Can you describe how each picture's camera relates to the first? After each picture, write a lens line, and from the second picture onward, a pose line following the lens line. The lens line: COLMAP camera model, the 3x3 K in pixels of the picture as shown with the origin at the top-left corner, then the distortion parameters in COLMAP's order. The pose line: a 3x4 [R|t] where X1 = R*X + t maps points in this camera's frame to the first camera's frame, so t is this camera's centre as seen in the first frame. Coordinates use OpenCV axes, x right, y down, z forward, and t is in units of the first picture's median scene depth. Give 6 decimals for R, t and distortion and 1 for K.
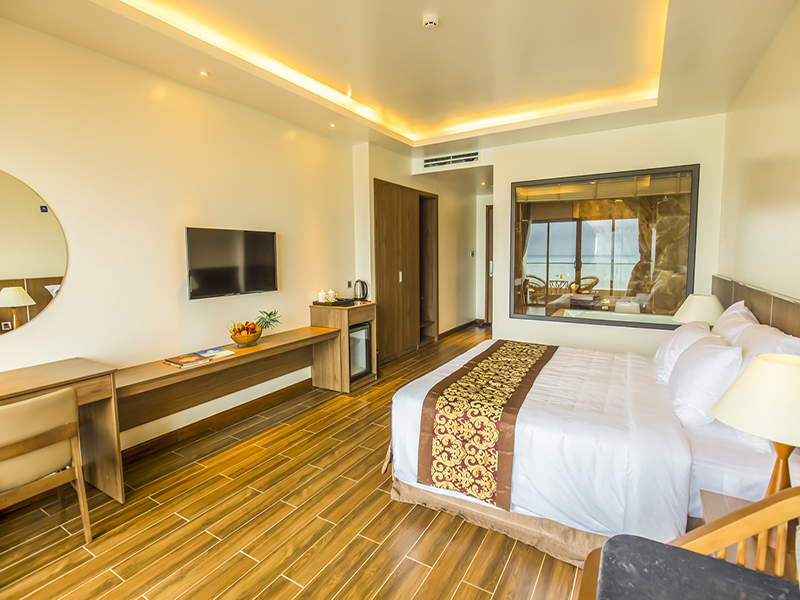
lens RADIAL K [[397.1, 0, 401.9], [0, 397.1, 285.4], [0, 0, 1]] dist [-0.005639, 0.000554]
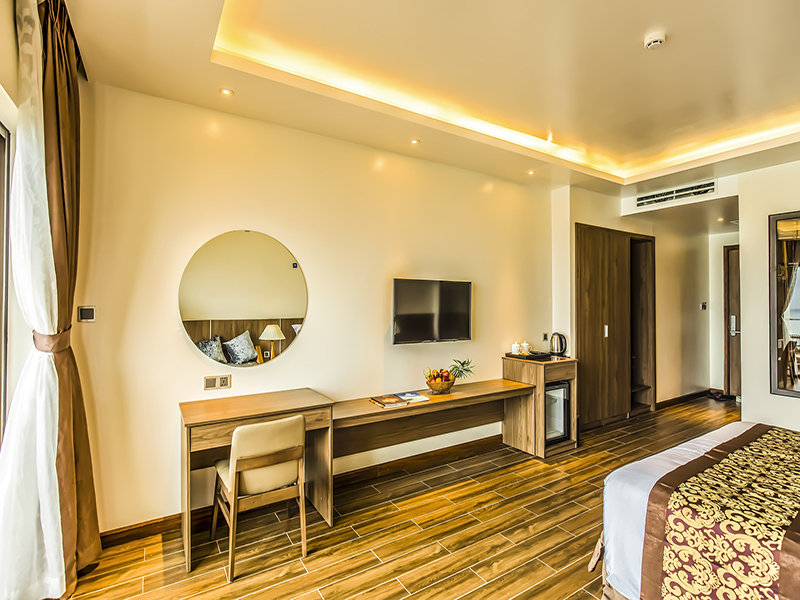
lens RADIAL K [[397.1, 0, 403.9], [0, 397.1, 301.2], [0, 0, 1]] dist [-0.005639, 0.000554]
pose [[0.894494, 0.013884, -0.446865, -0.022704], [-0.050450, 0.996268, -0.070032, -0.006487], [0.444225, 0.085187, 0.891856, 0.029305]]
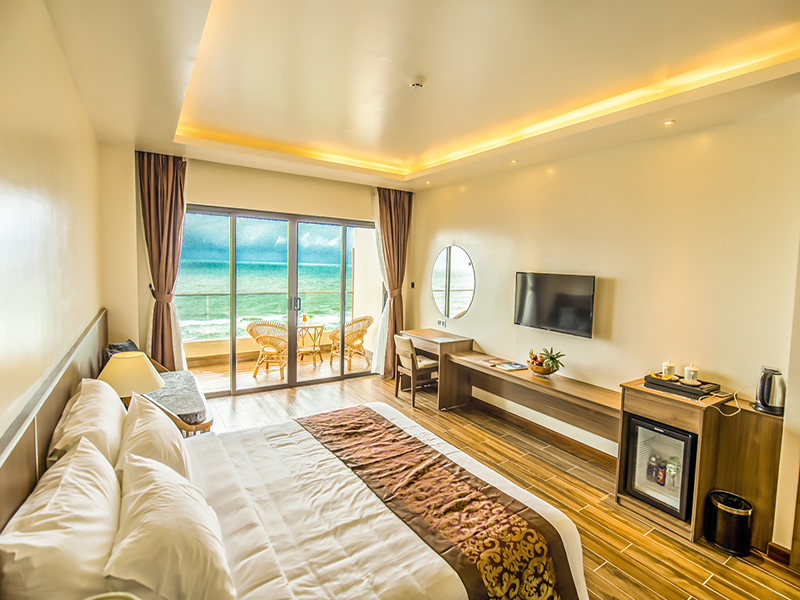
lens RADIAL K [[397.1, 0, 401.1], [0, 397.1, 293.8], [0, 0, 1]] dist [-0.005639, 0.000554]
pose [[-0.440759, 0.070380, -0.894862, 0.724311], [-0.095728, 0.987551, 0.124820, -0.168846], [0.892506, 0.140679, -0.428535, 1.020056]]
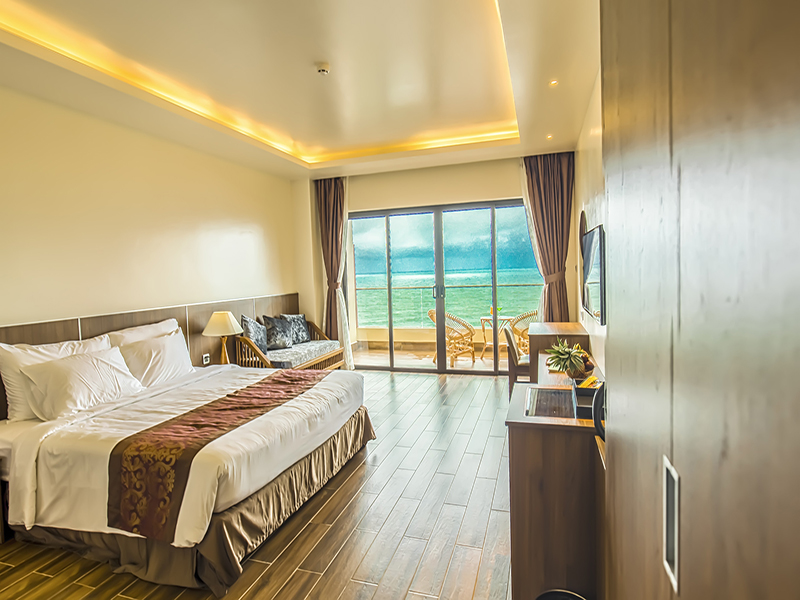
lens RADIAL K [[433.2, 0, 398.1], [0, 433.2, 296.6], [0, 0, 1]] dist [-0.005392, 0.000089]
pose [[-0.975189, 0.063982, -0.211924, 0.104697], [0.034523, 0.989564, 0.139900, -0.130670], [0.218664, 0.129113, -0.967221, 1.591013]]
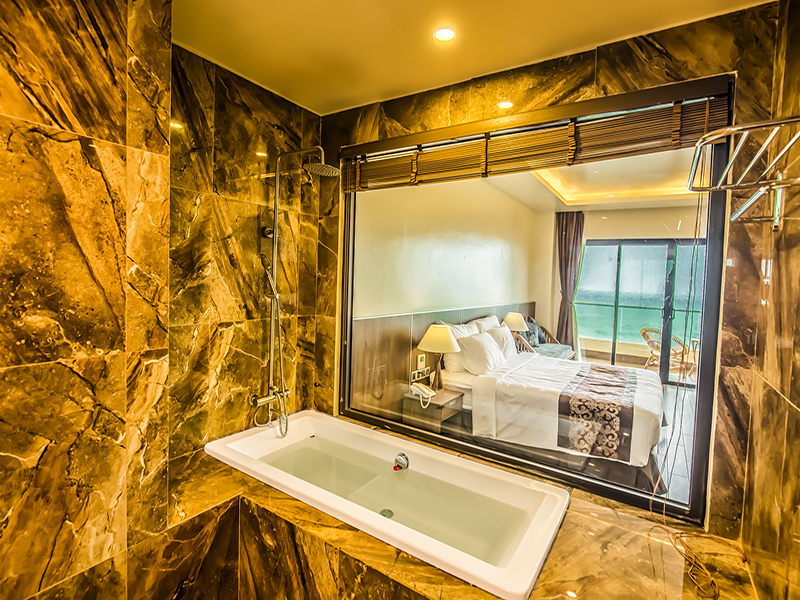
lens RADIAL K [[397.1, 0, 399.6], [0, 397.1, 295.4], [0, 0, 1]] dist [-0.005639, 0.000554]
pose [[-0.998591, -0.026676, 0.045865, 0.689130], [-0.021138, 0.992879, 0.117239, -0.167033], [-0.048665, 0.116104, -0.992044, 1.797313]]
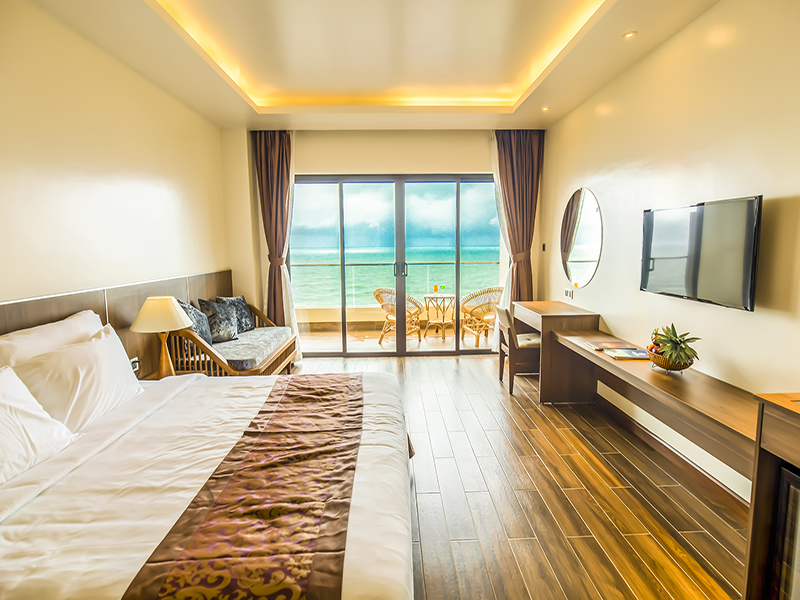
lens RADIAL K [[397.1, 0, 402.2], [0, 397.1, 292.8], [0, 0, 1]] dist [-0.005639, 0.000554]
pose [[-0.846073, 0.088322, -0.525700, 0.336128], [-0.018199, 0.980818, 0.194075, -0.103951], [0.532757, 0.173769, -0.828236, 1.216255]]
